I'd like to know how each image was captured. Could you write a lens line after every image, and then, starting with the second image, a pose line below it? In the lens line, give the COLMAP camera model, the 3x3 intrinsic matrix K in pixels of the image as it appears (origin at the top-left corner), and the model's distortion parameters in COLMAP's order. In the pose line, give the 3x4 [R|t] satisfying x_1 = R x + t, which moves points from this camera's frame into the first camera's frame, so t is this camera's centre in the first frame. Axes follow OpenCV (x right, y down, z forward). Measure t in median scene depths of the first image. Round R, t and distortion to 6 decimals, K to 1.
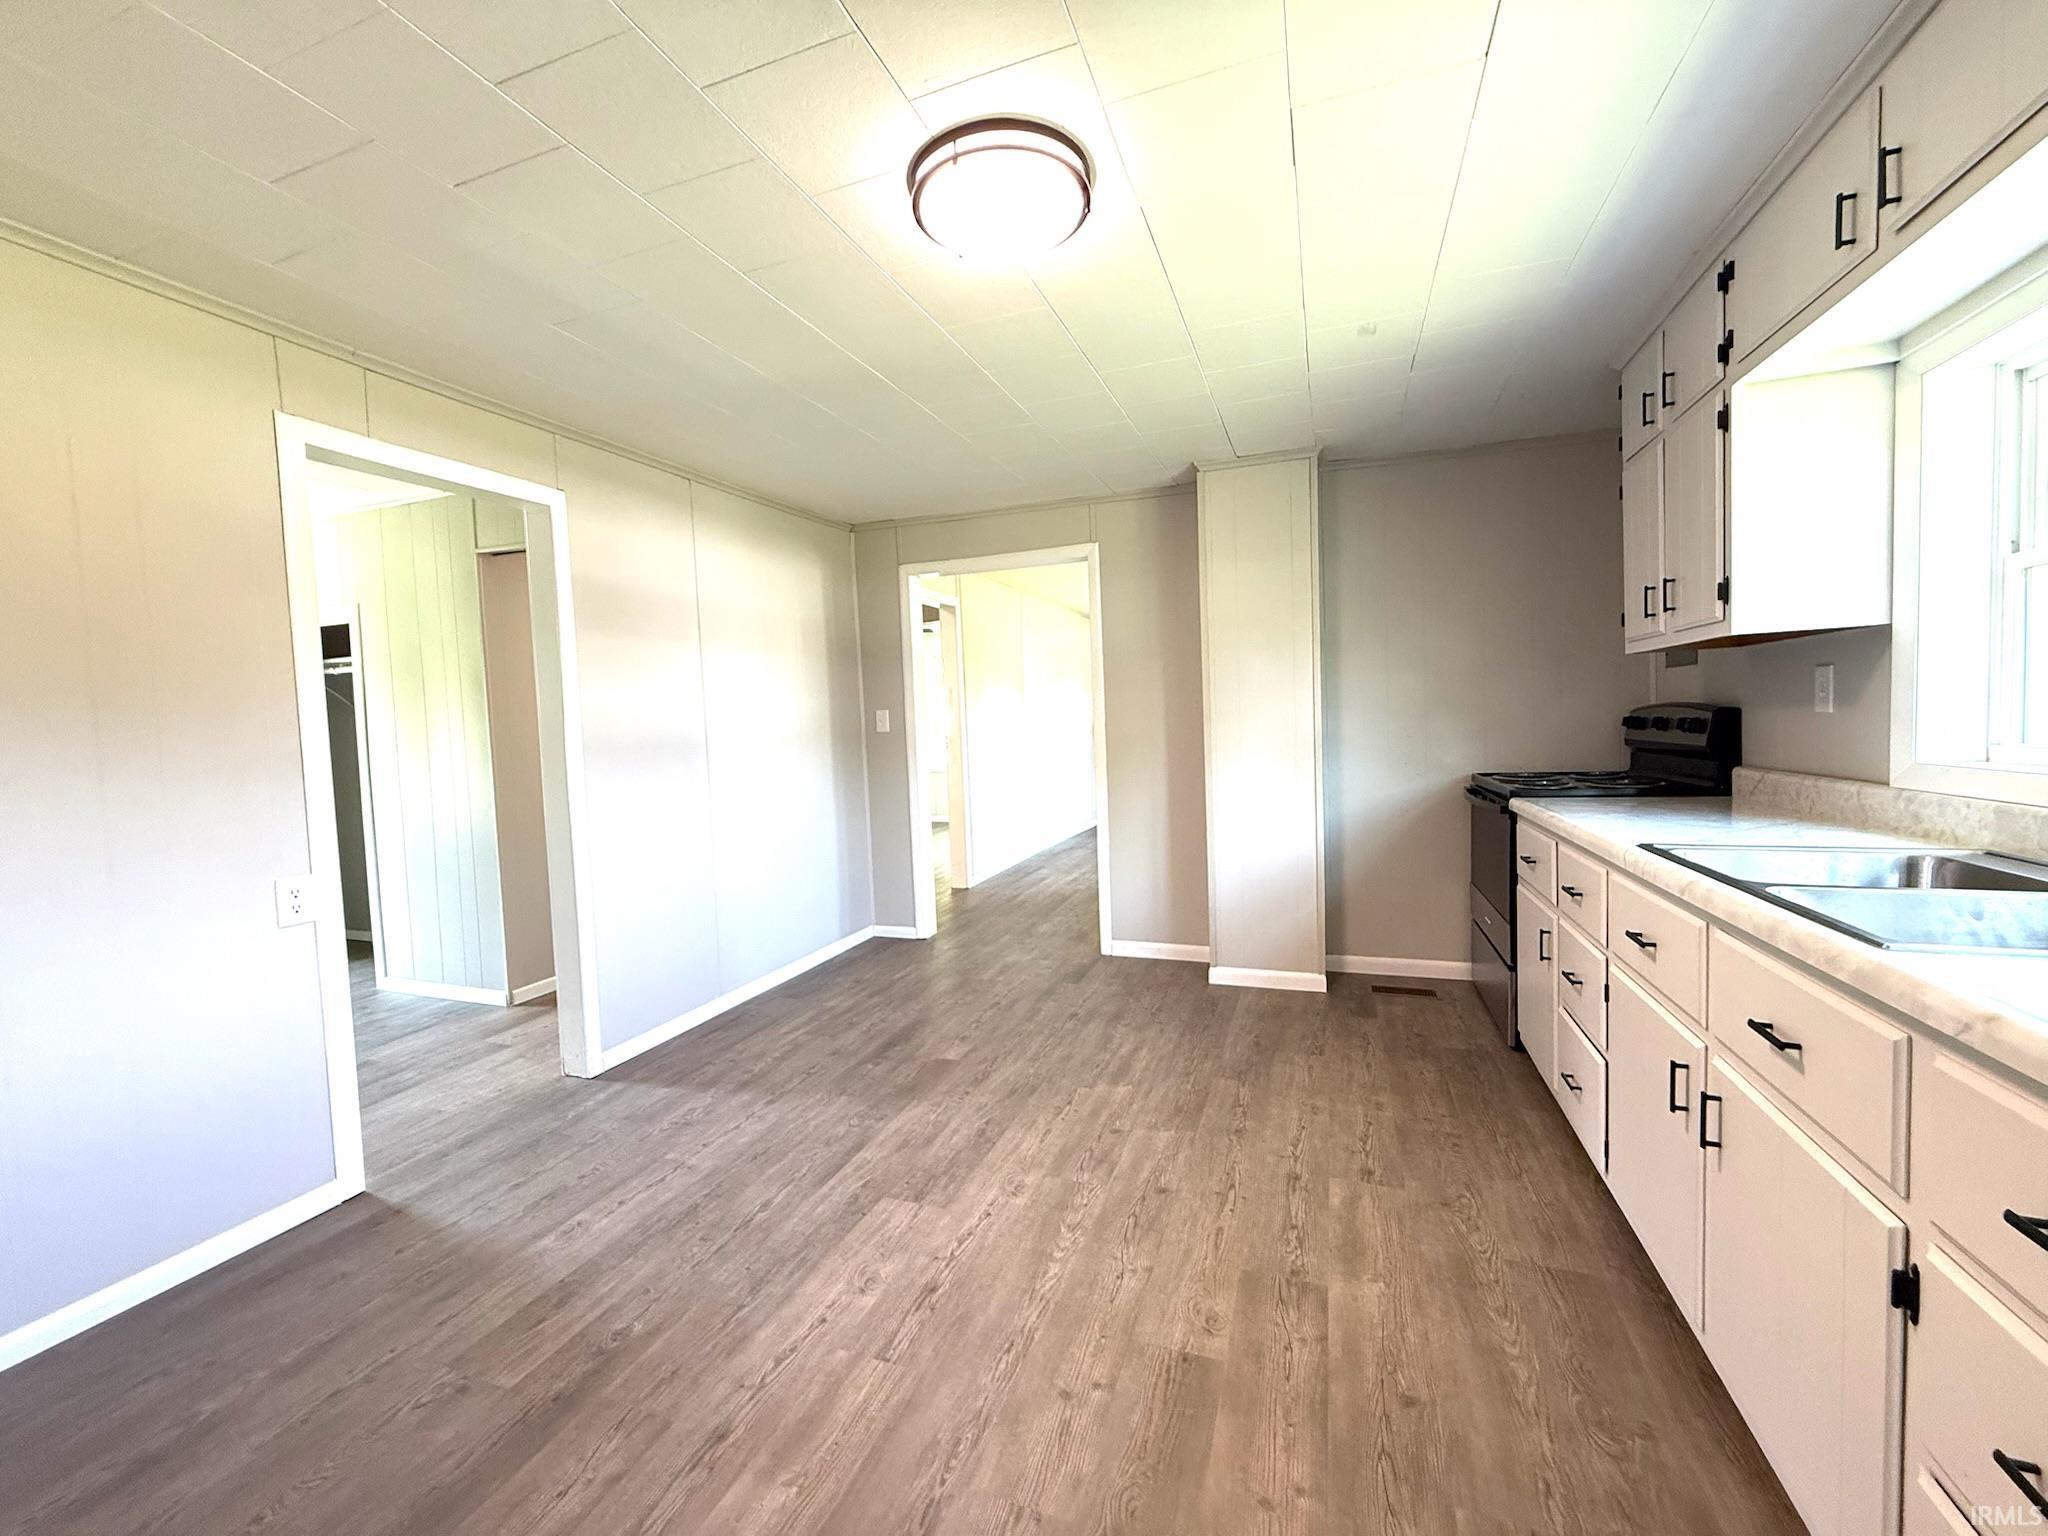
lens RADIAL K [[814.3, 0, 1016.9], [0, 814.3, 772.3], [0, 0, 1]] dist [0.001251, -0.000237]
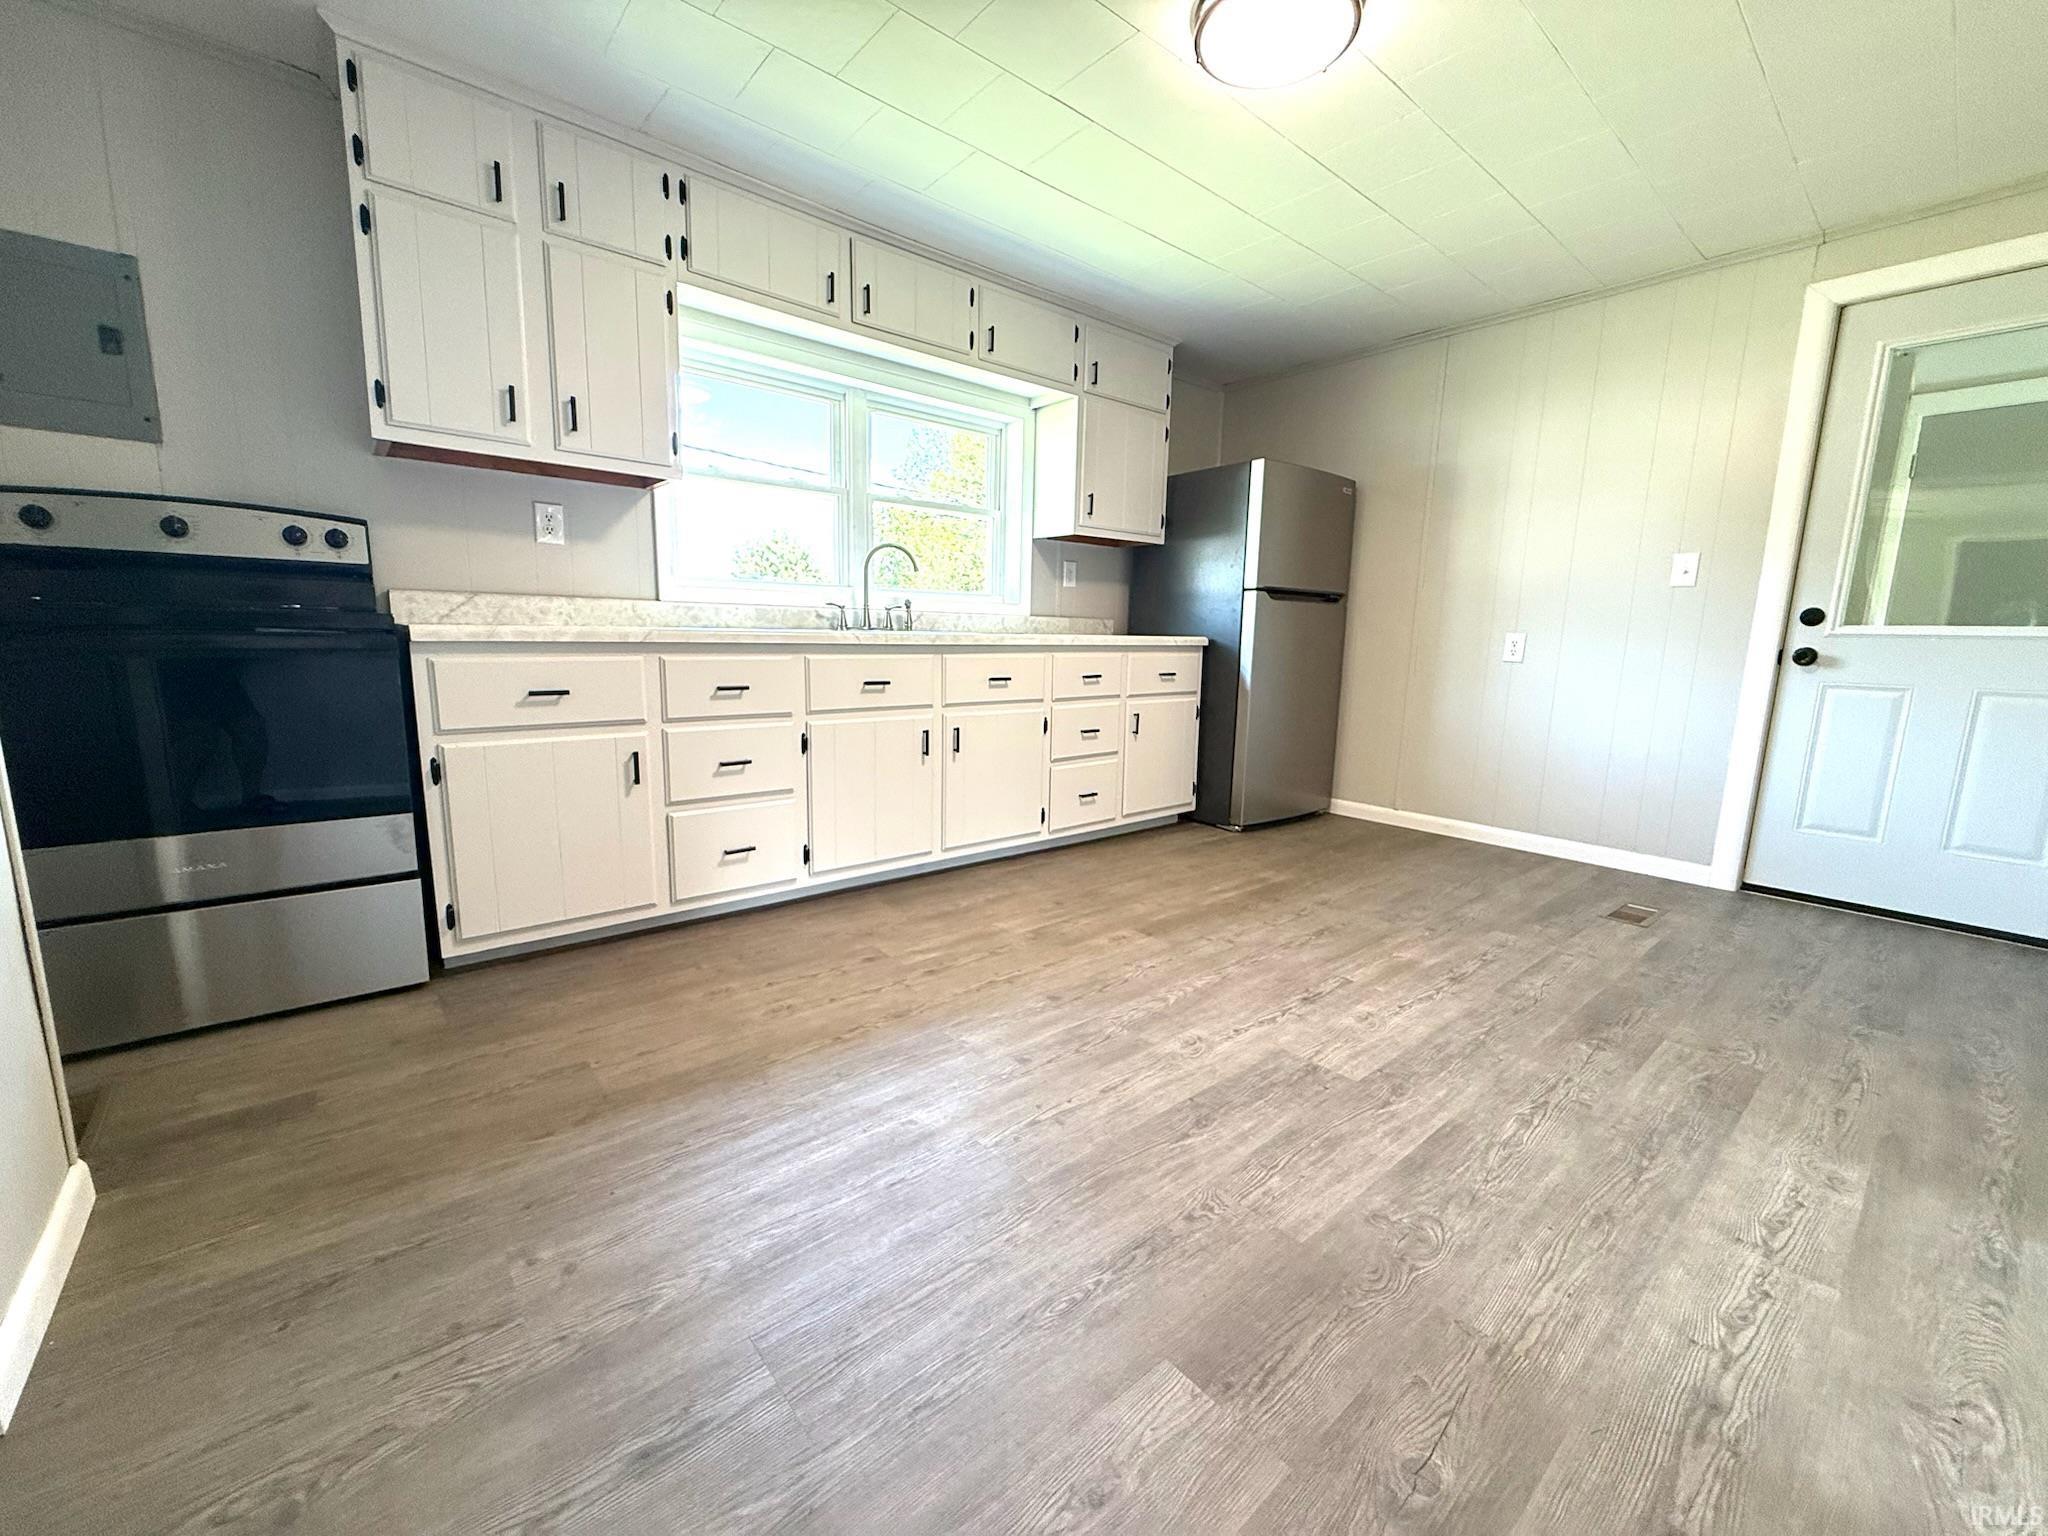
lens RADIAL K [[814.3, 0, 1021.1], [0, 814.3, 766.4], [0, 0, 1]] dist [0.001251, -0.000237]
pose [[-0.877351, -0.059320, 0.476169, -0.201975], [0.038139, 0.980569, 0.192429, 0.040711], [-0.478331, 0.186988, -0.858041, 1.529358]]
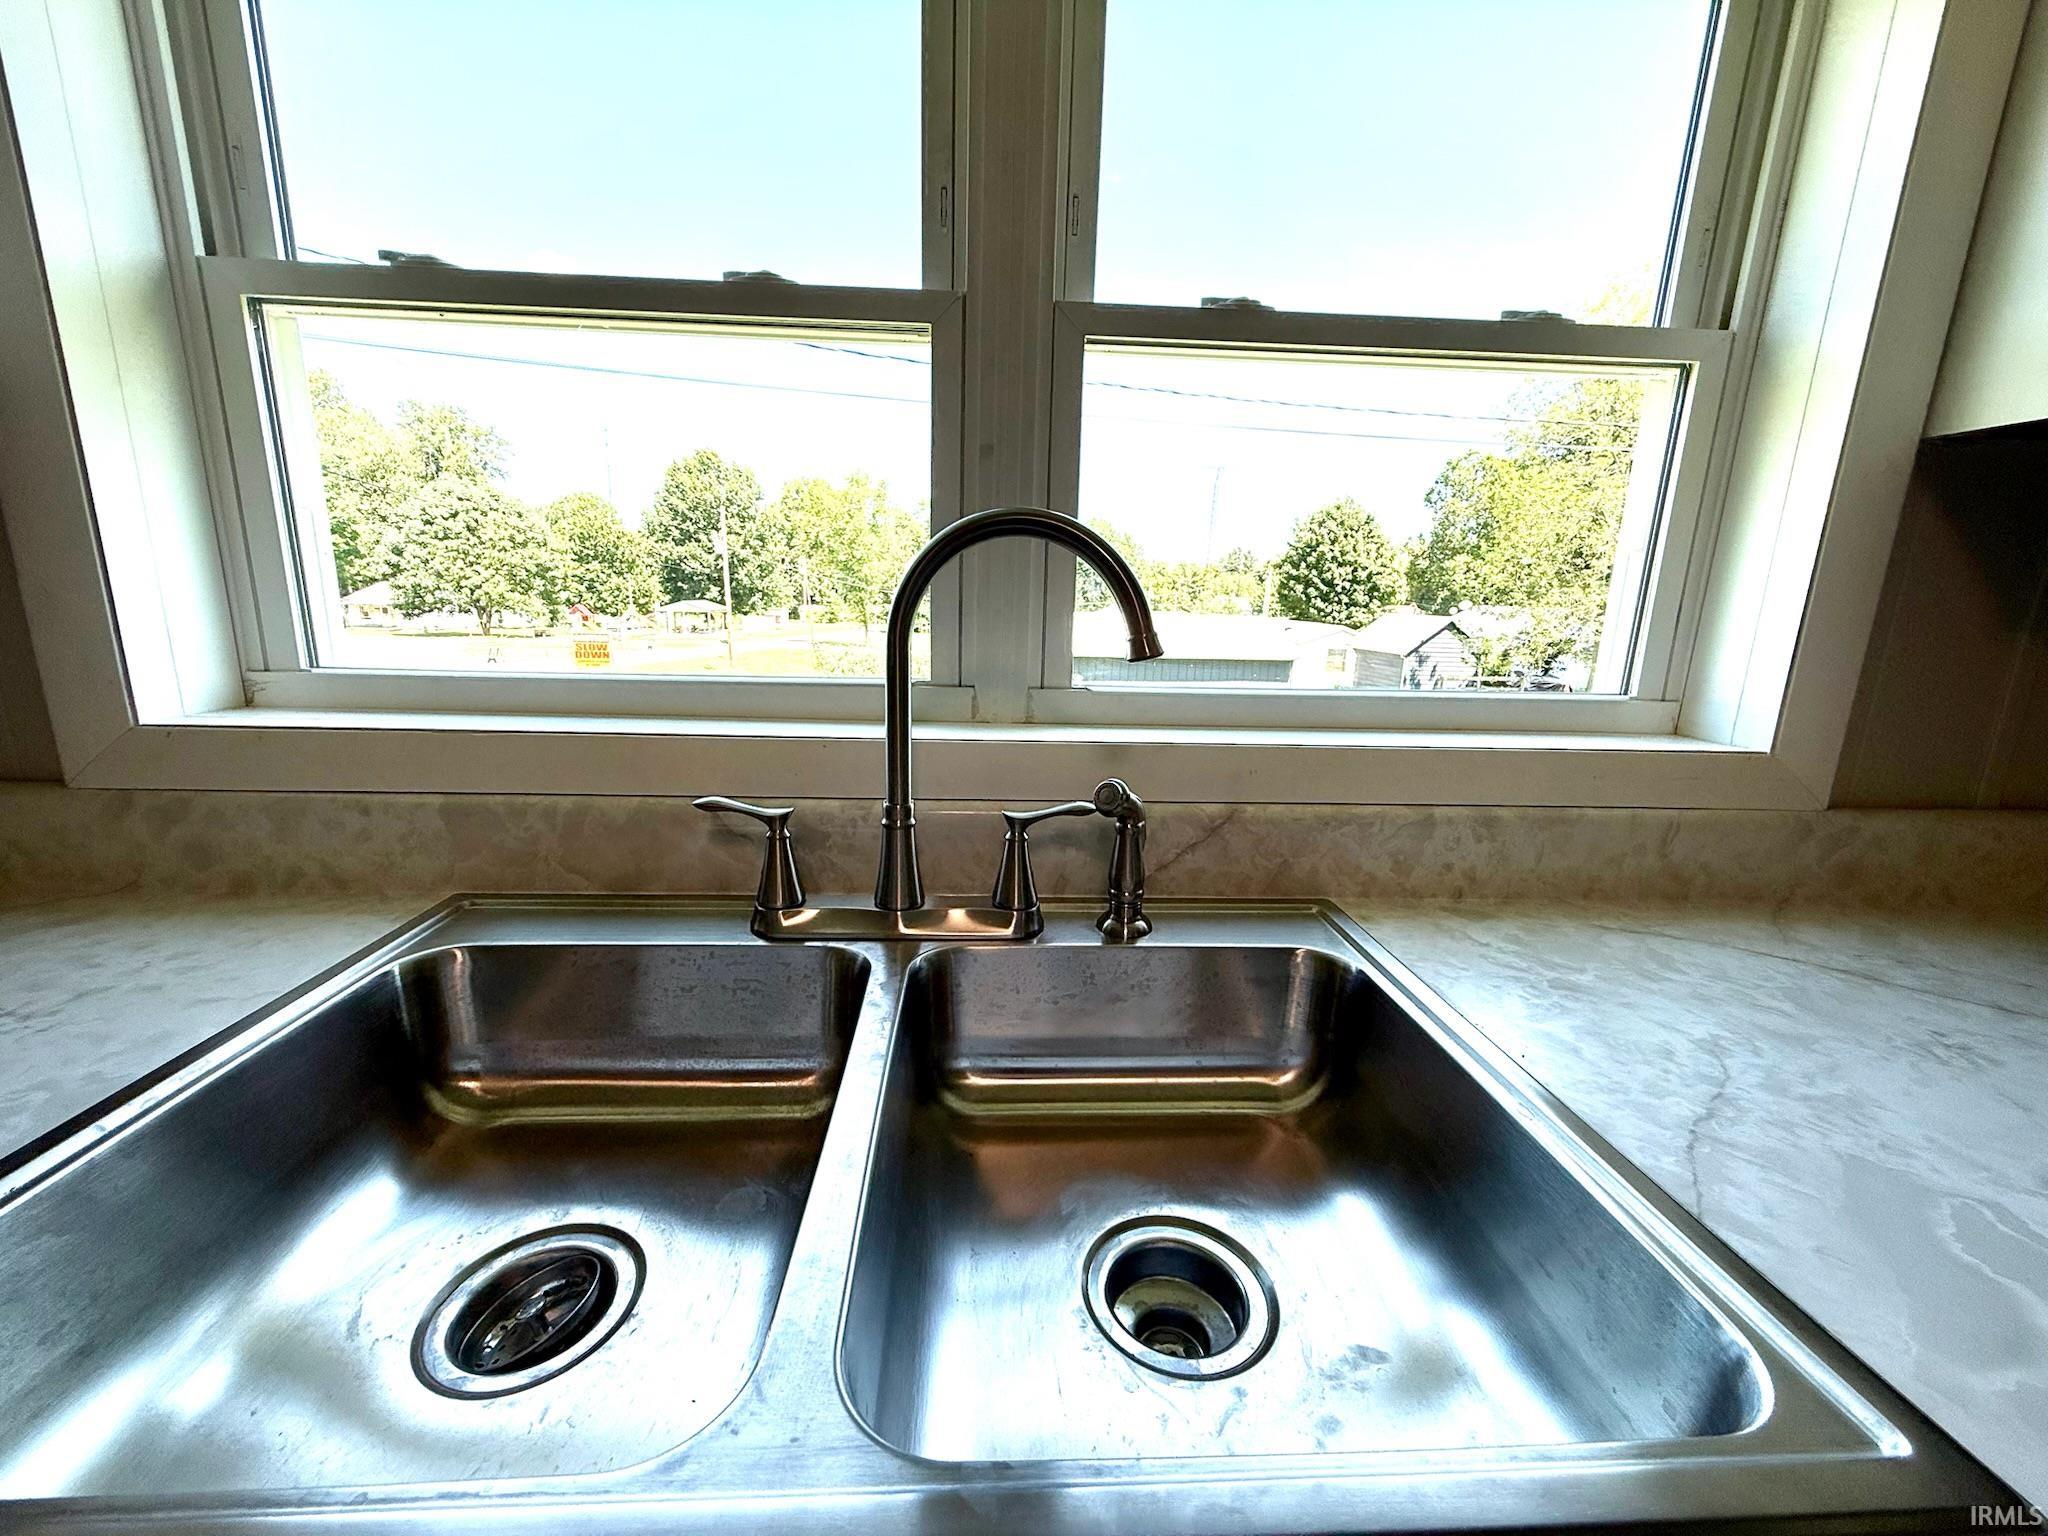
lens RADIAL K [[814.3, 0, 1032.2], [0, 814.3, 764.8], [0, 0, 1]] dist [0.001251, -0.000237]
pose [[-0.415299, -0.166330, 0.894349, 0.400070], [0.041724, 0.978625, 0.201378, -0.039631], [-0.908727, 0.120948, -0.399482, 0.554006]]
